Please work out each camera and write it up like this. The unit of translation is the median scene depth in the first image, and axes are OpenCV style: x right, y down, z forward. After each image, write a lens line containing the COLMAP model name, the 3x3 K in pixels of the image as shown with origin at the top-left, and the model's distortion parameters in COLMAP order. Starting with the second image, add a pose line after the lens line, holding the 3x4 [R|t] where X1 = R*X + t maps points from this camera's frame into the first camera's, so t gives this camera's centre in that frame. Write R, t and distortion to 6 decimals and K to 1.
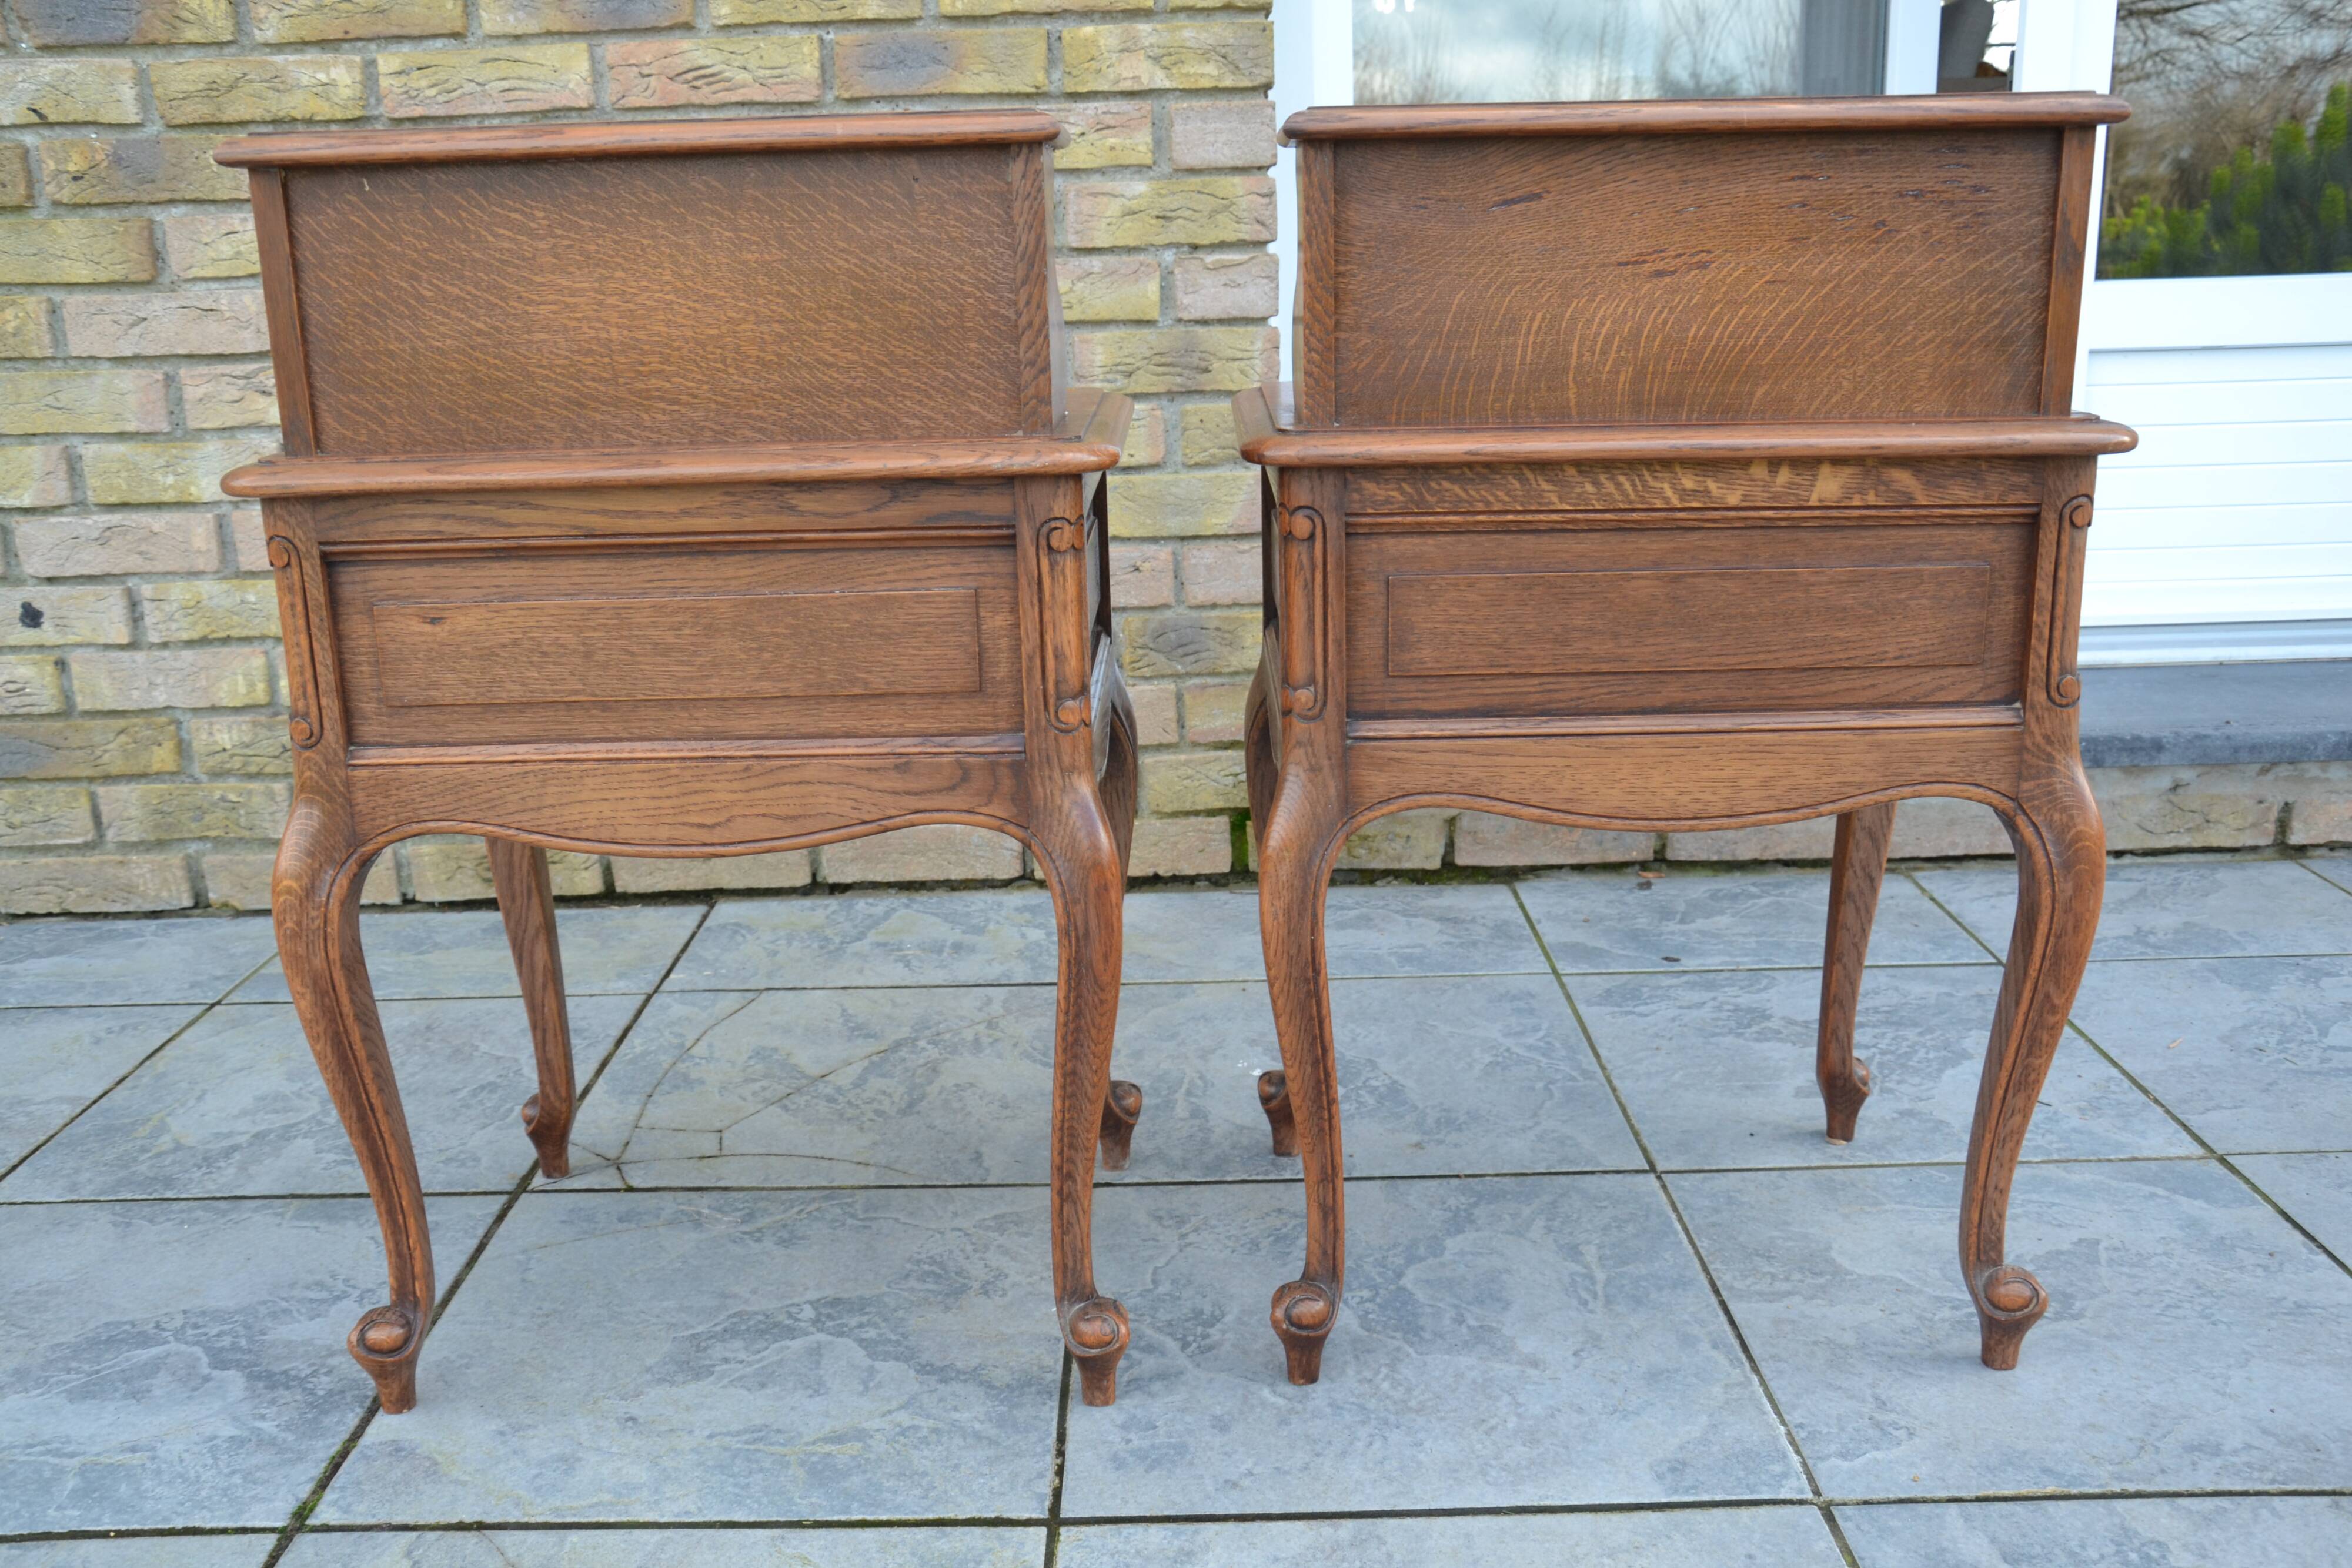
lens RADIAL K [[2065.9, 0, 1168.3], [0, 2065.9, 792.9], [0, 0, 1]] dist [-0.098804, 0.111348]
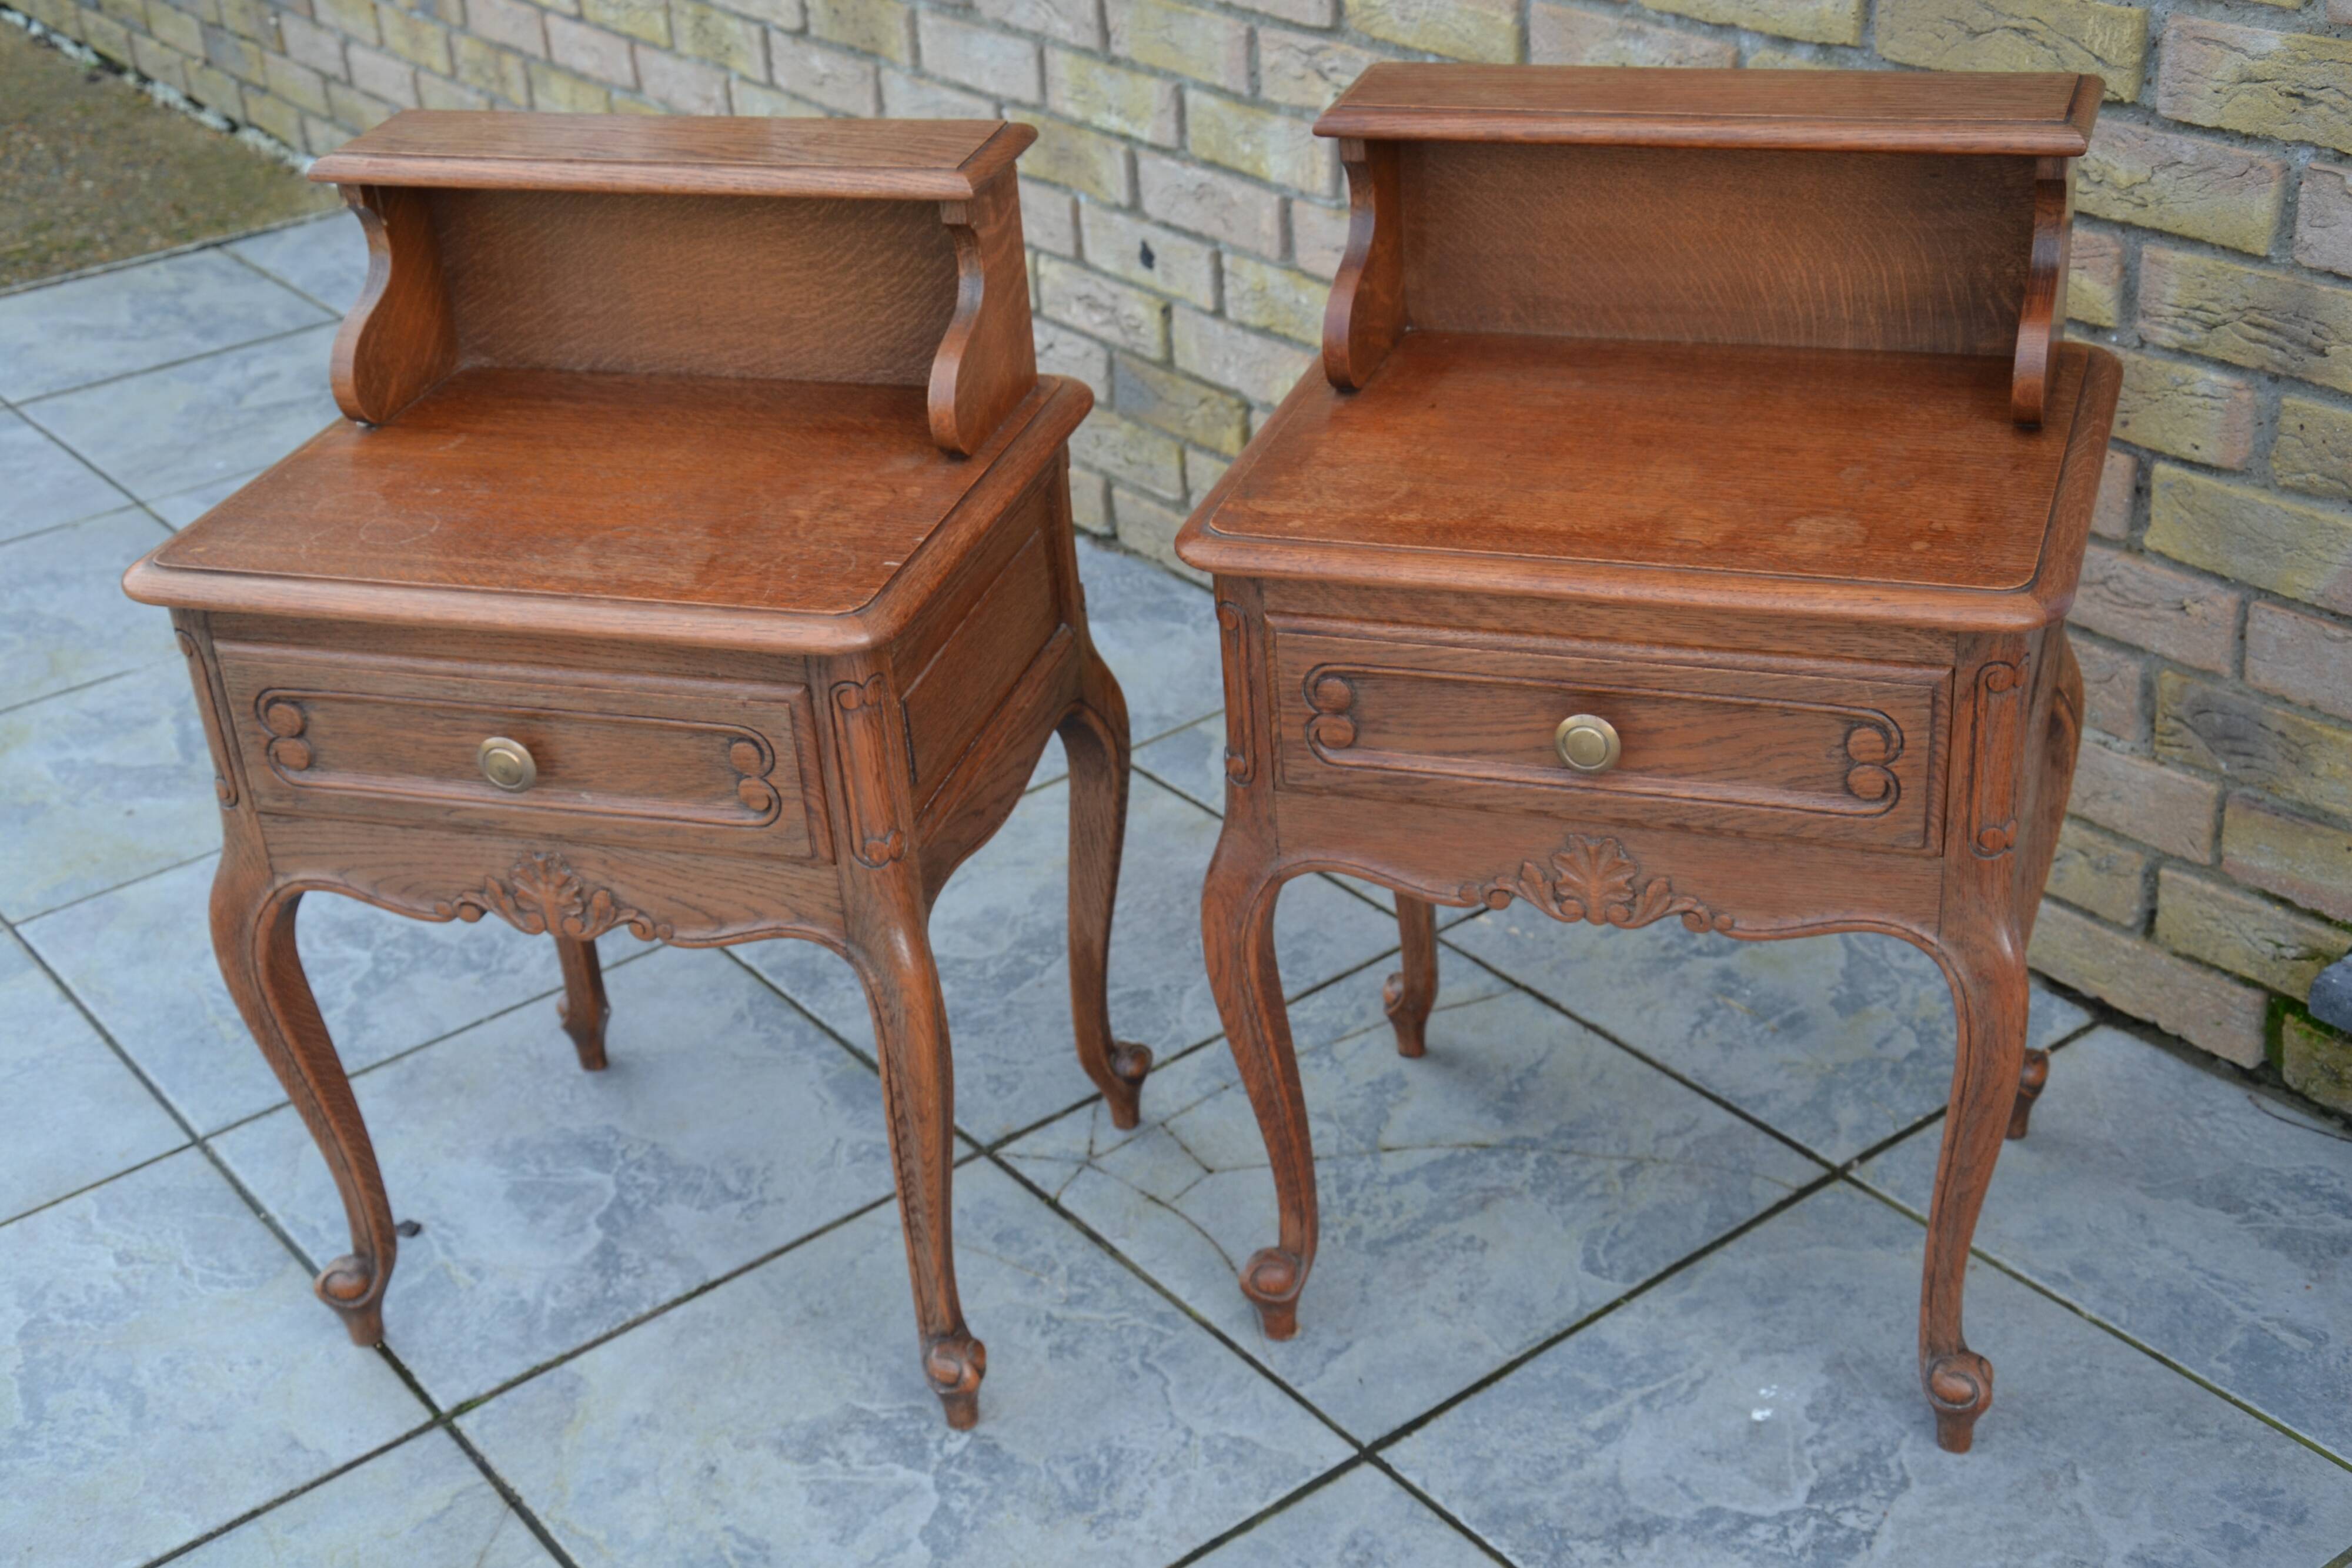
lens RADIAL K [[2991.6, 0, 1212.8], [0, 2991.6, 770.3], [0, 0, 1]] dist [0.111754, 0.000000]
pose [[0.605962, 0.366609, -0.705980, 0.608433], [-0.152237, 0.924515, 0.349422, -0.430632], [0.780790, -0.104260, 0.616033, 0.205864]]
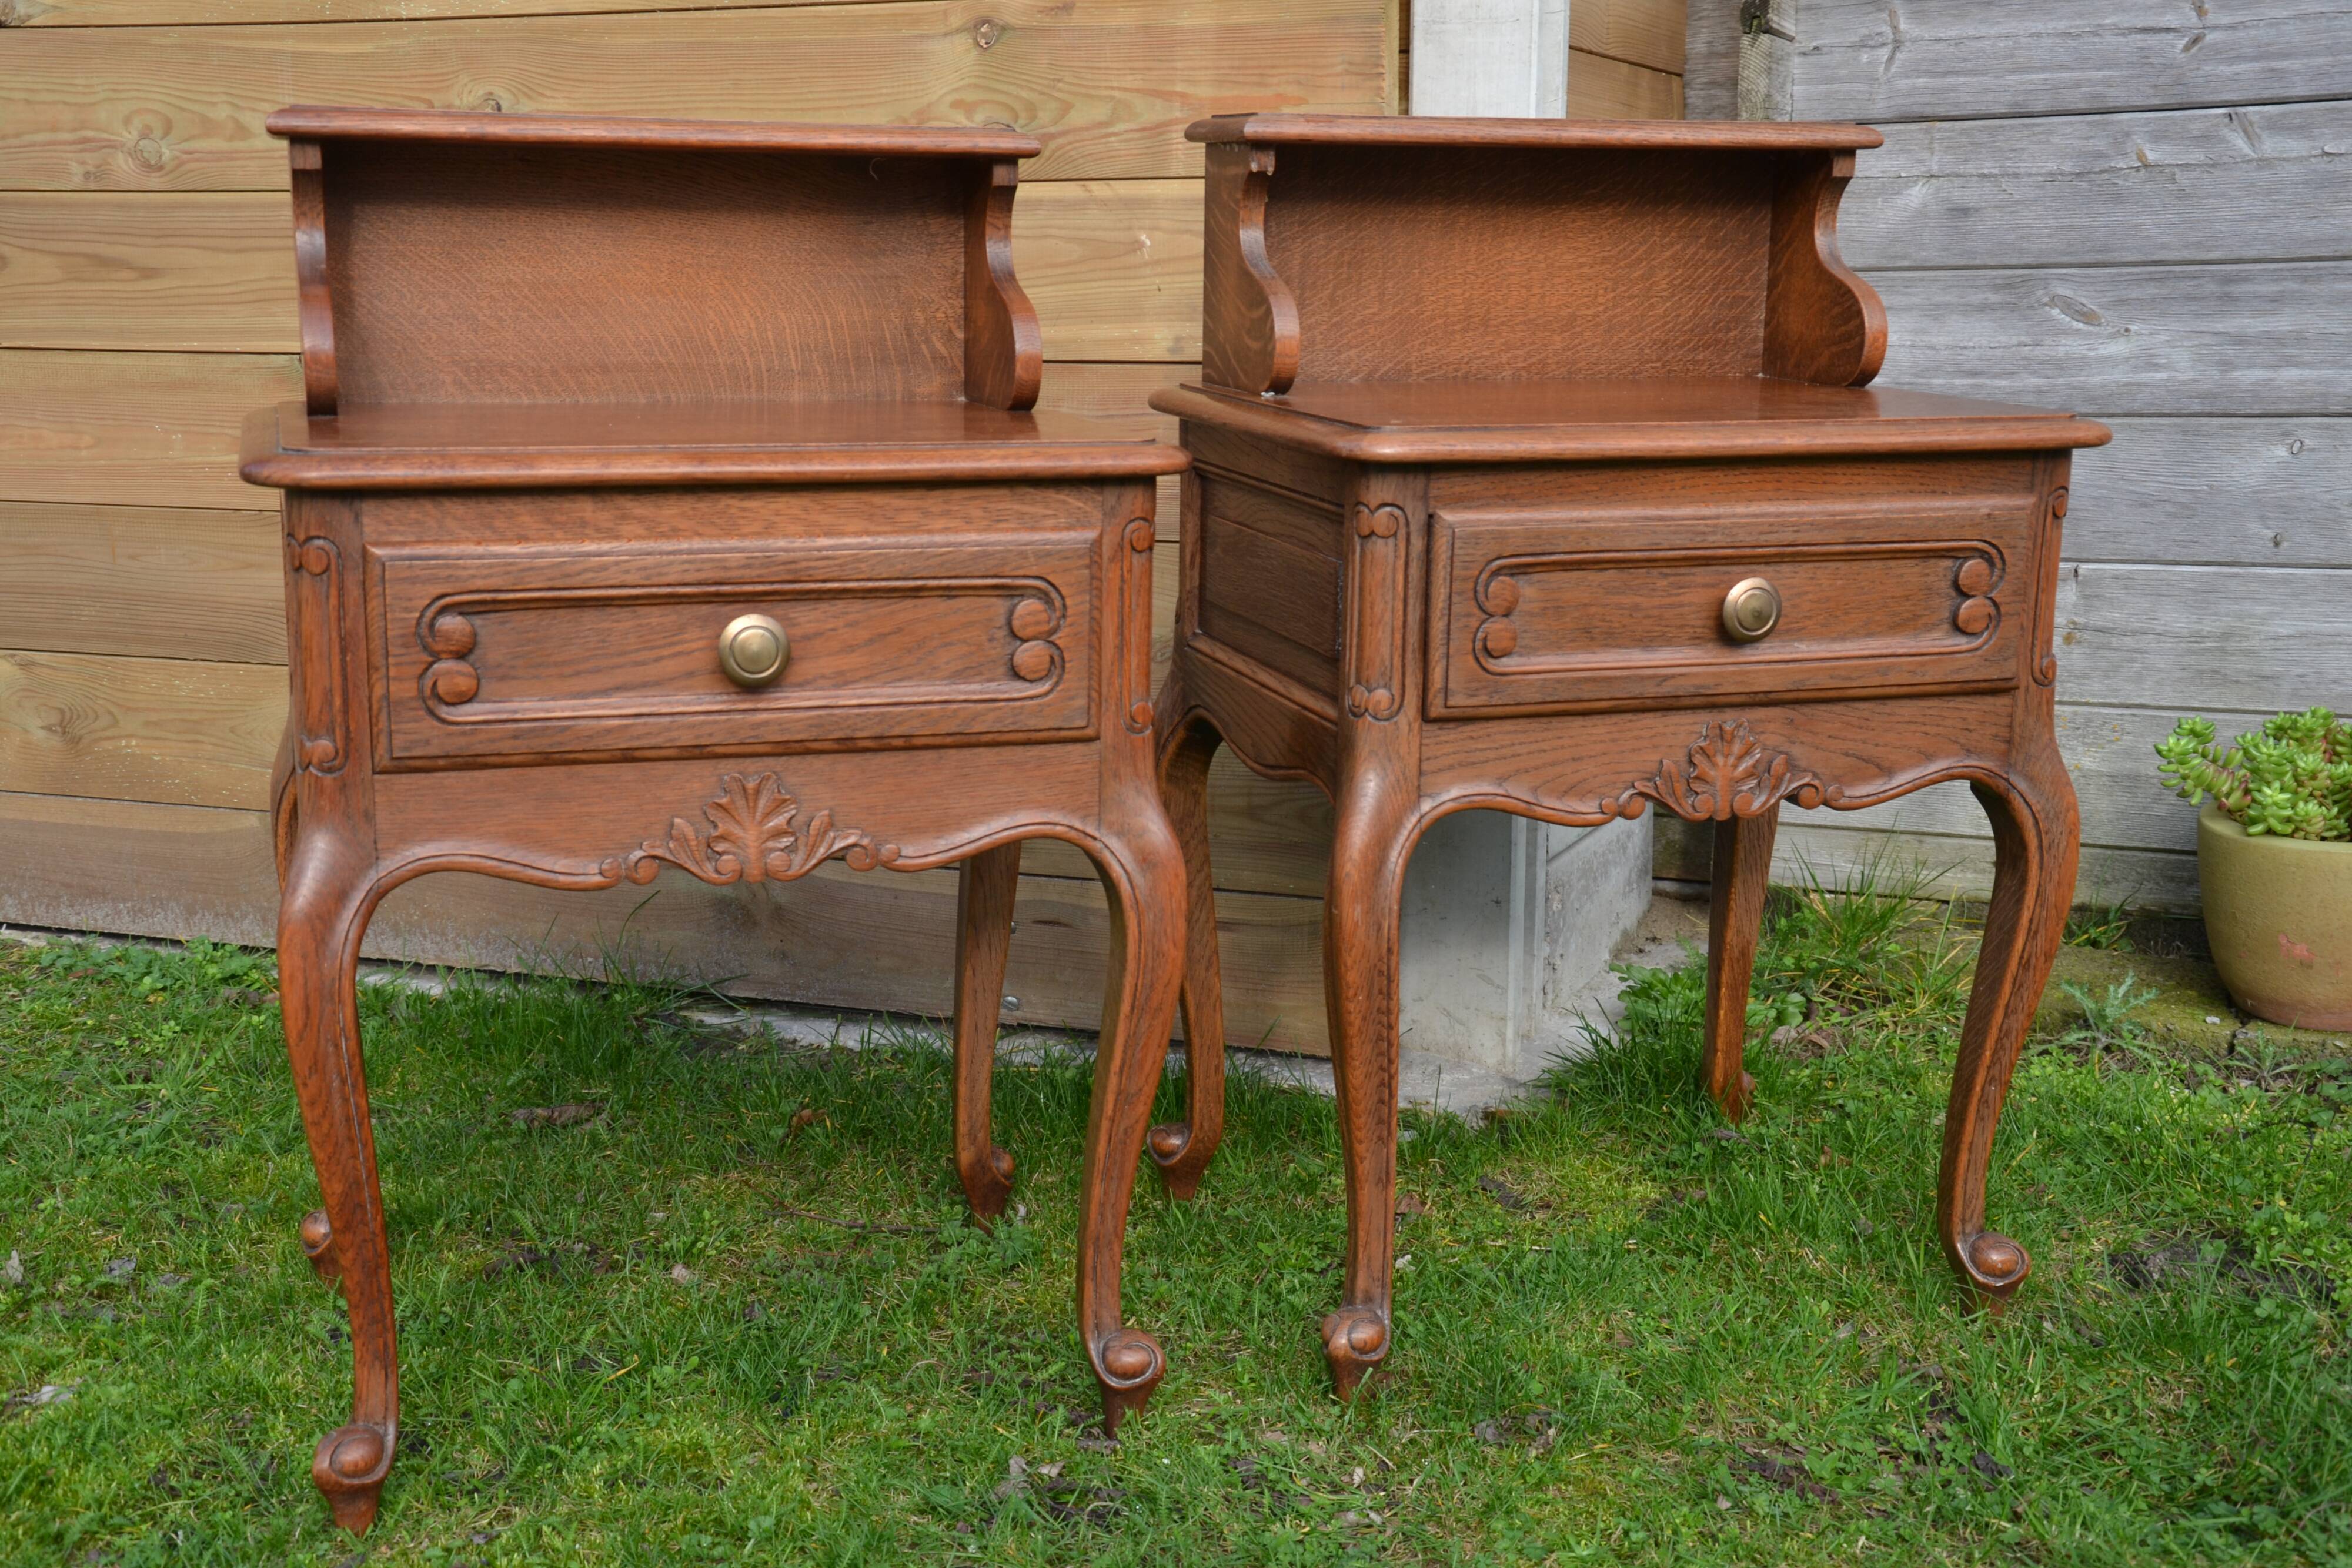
lens RADIAL K [[2704.1, 0, 1175.2], [0, 2704.1, 779.9], [0, 0, 1]] dist [0.011977, 0.000000]
pose [[0.961181, 0.092250, -0.260041, 0.333473], [-0.106645, 0.993420, -0.041768, -0.060749], [0.254476, 0.067879, 0.964694, 0.147468]]
